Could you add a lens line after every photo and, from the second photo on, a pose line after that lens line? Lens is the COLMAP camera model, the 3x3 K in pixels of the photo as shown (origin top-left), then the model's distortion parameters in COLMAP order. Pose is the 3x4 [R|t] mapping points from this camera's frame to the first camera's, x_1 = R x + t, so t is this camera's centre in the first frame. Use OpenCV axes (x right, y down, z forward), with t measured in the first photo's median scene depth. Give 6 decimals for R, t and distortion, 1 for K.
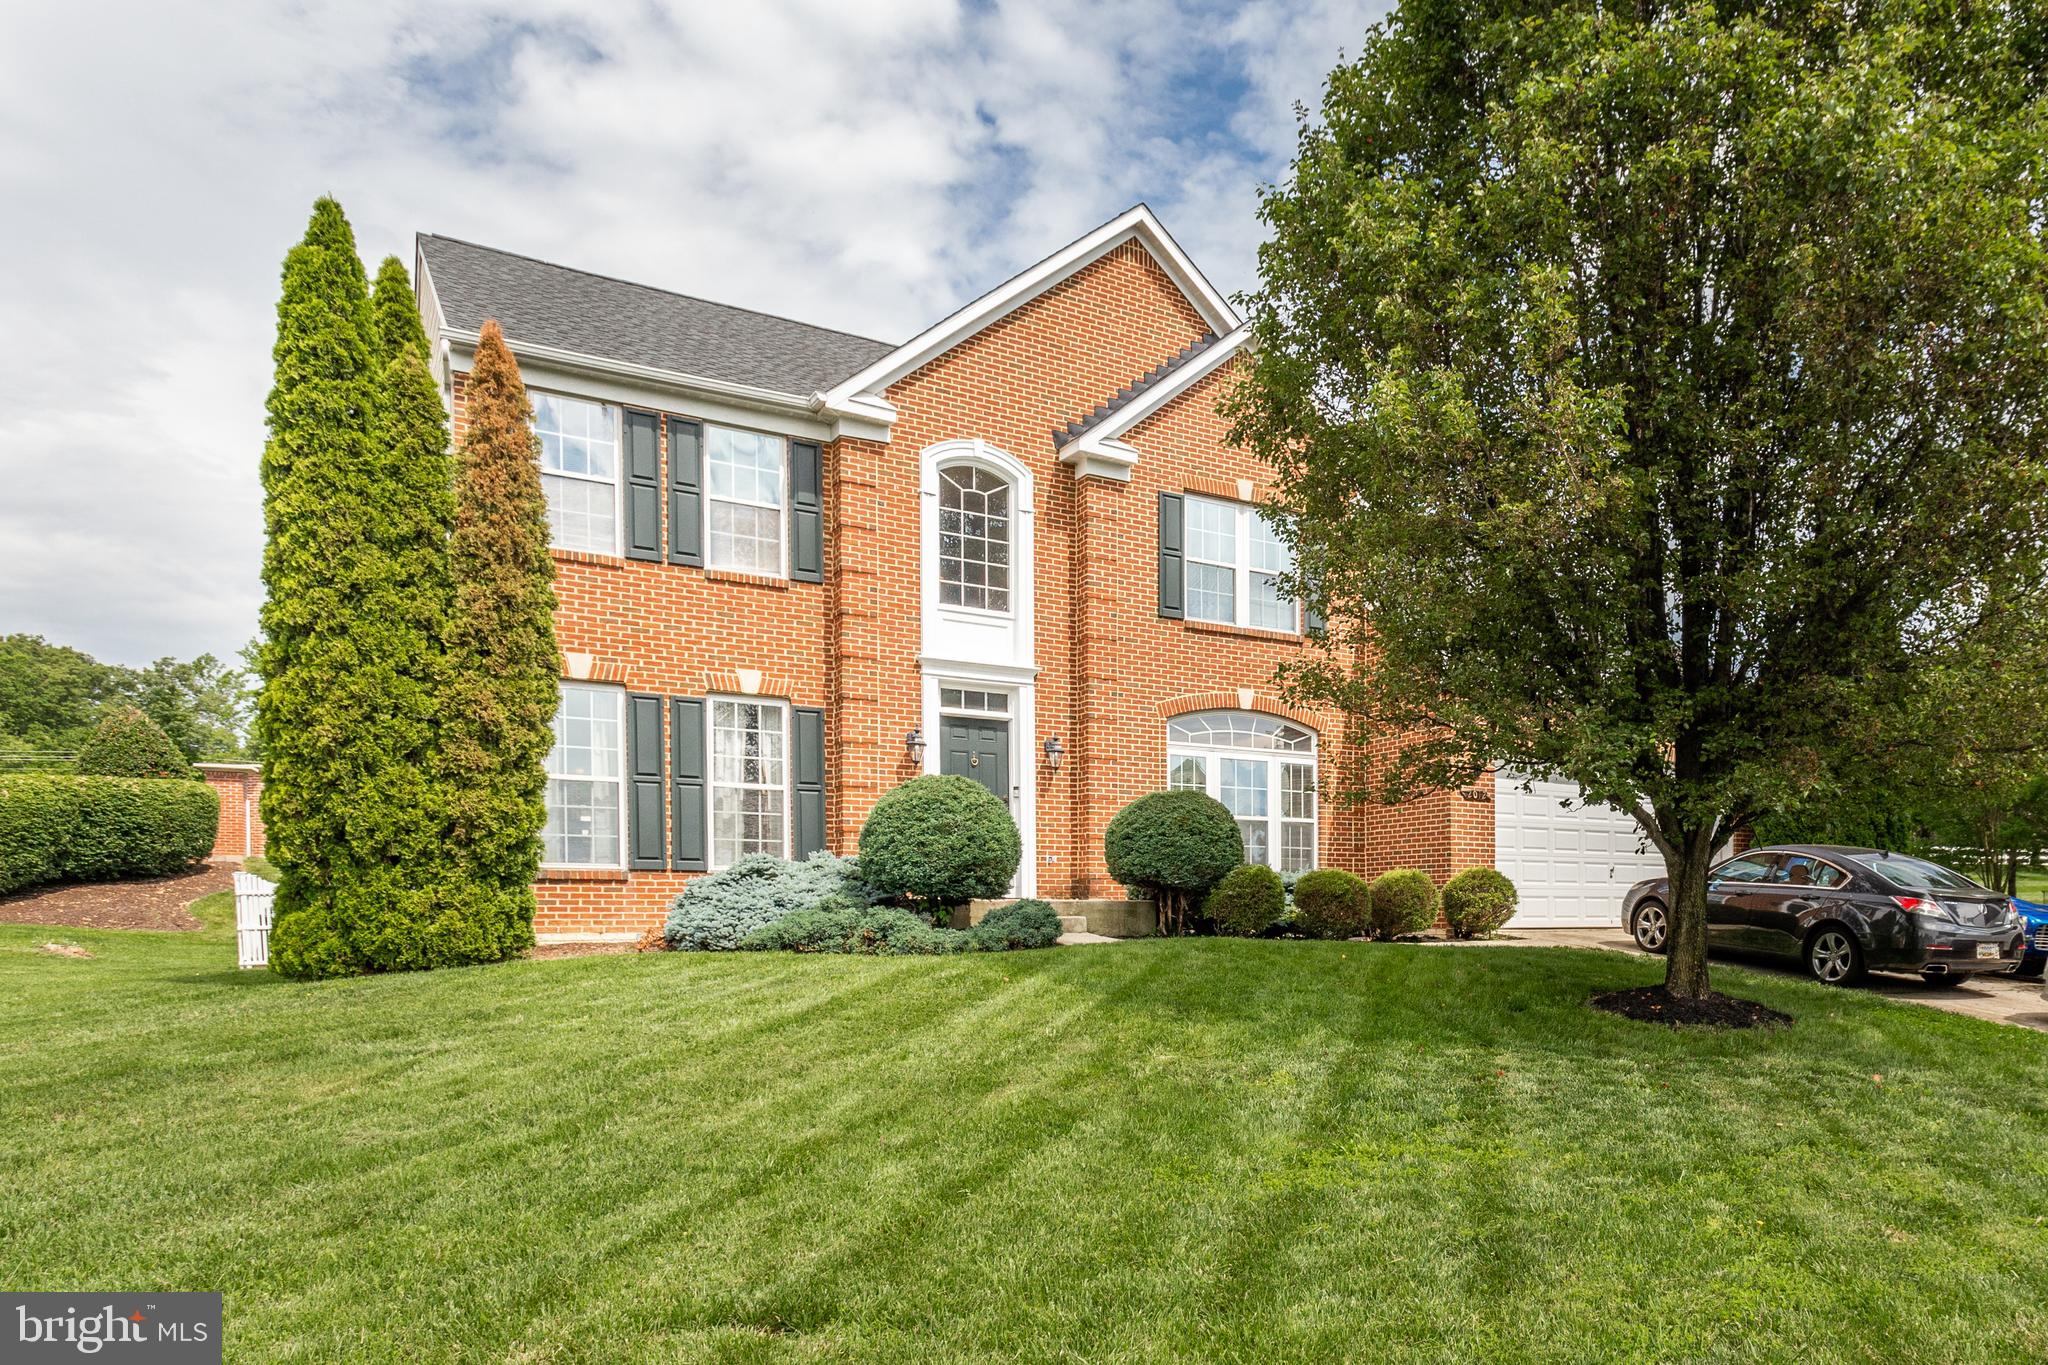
lens RADIAL K [[1005.2, 0, 1082.1], [0, 1005.2, 686.9], [0, 0, 1]] dist [-0.001537, 0.005195]
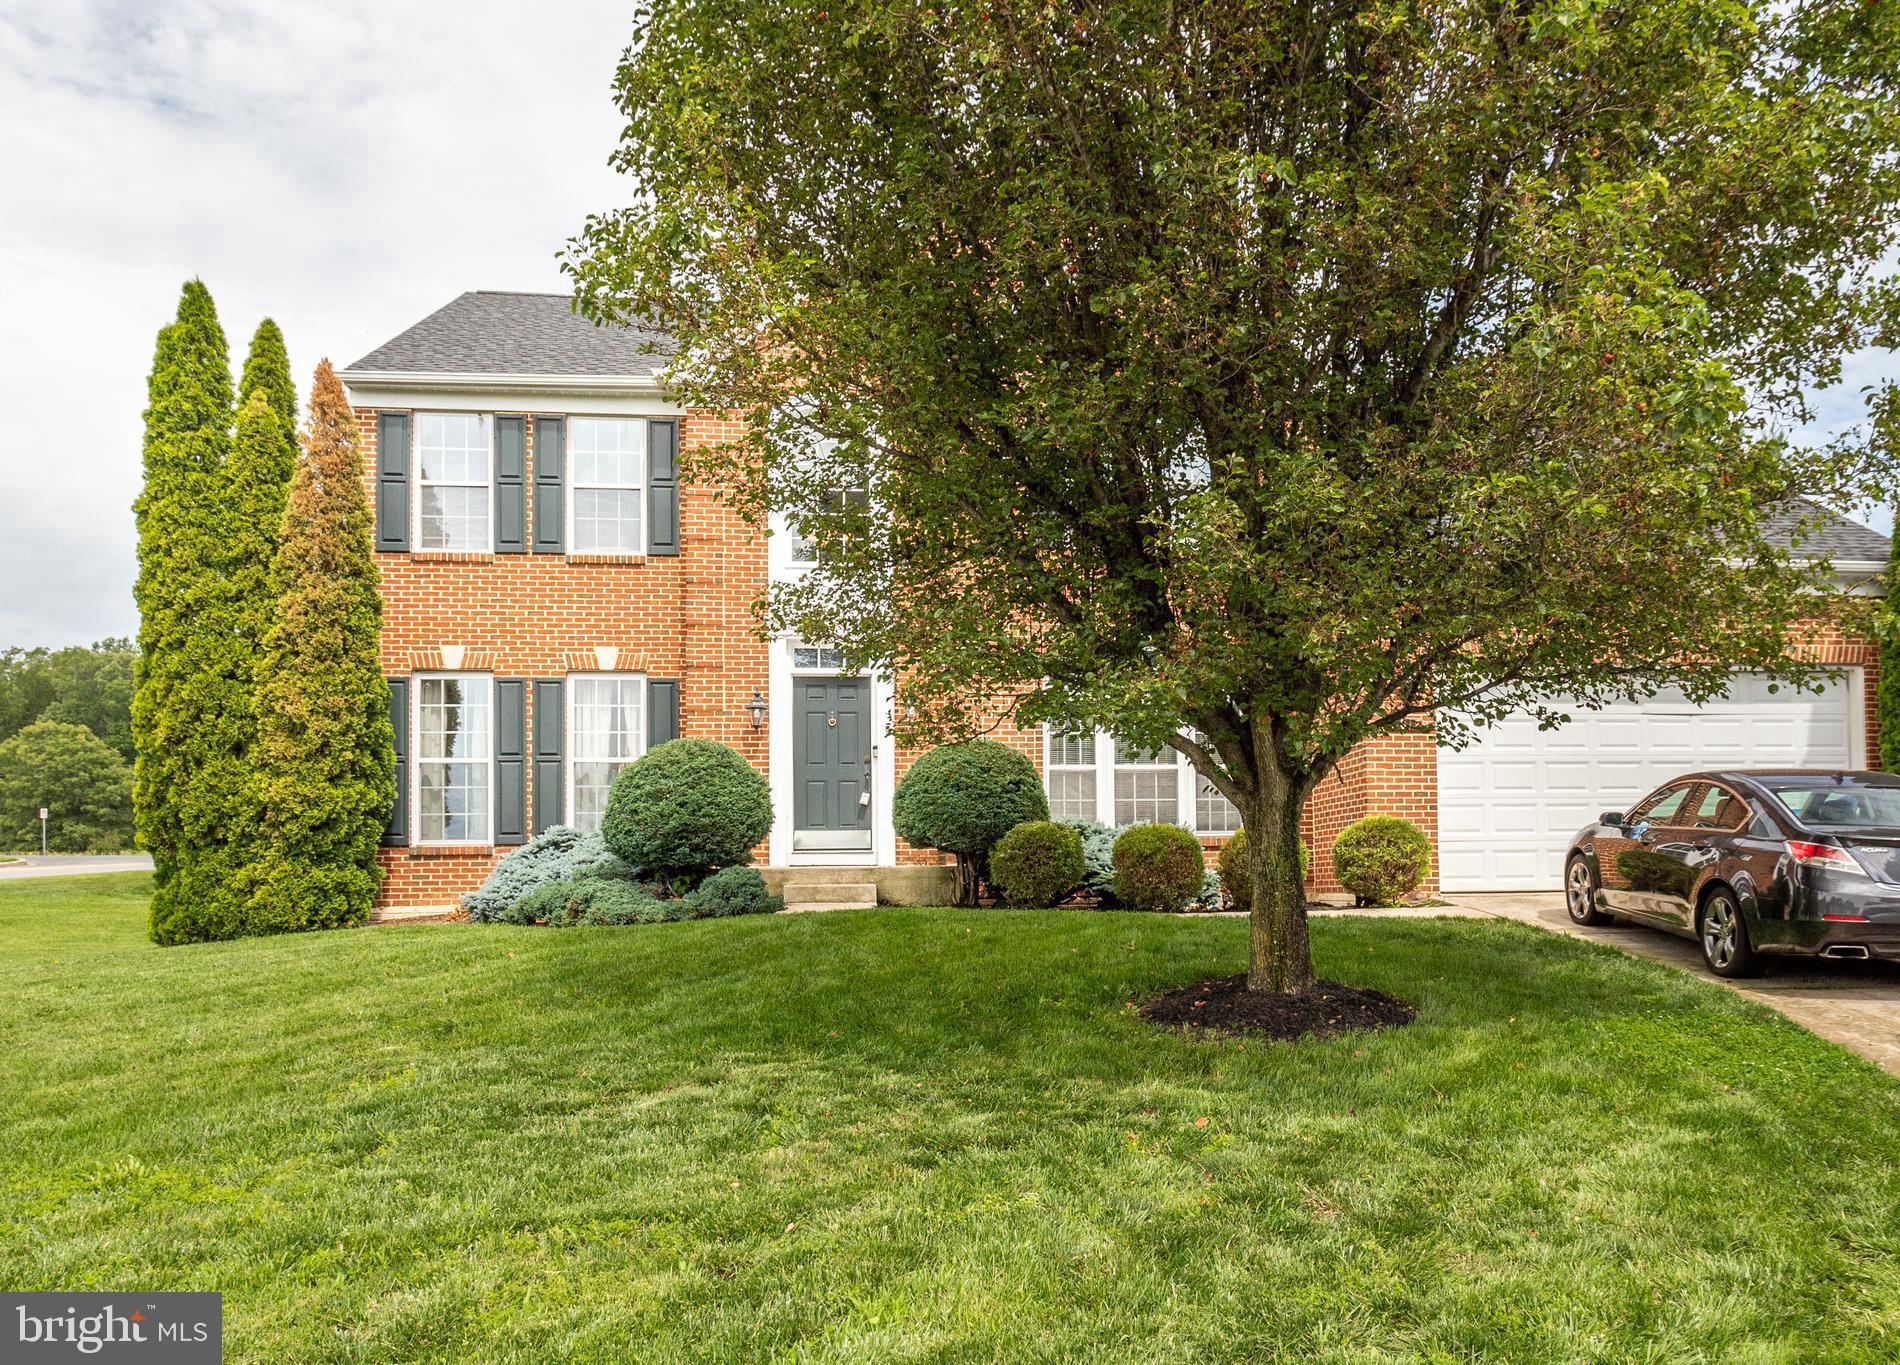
lens RADIAL K [[1027.2, 0, 950.0], [0, 1027.2, 623.8], [0, 0, 1]] dist [0.000837, 0.001084]
pose [[0.941573, -0.093667, -0.323524, 0.450162], [0.086674, 0.995586, -0.035989, 0.036562], [0.325467, 0.005845, 0.945535, 0.155571]]
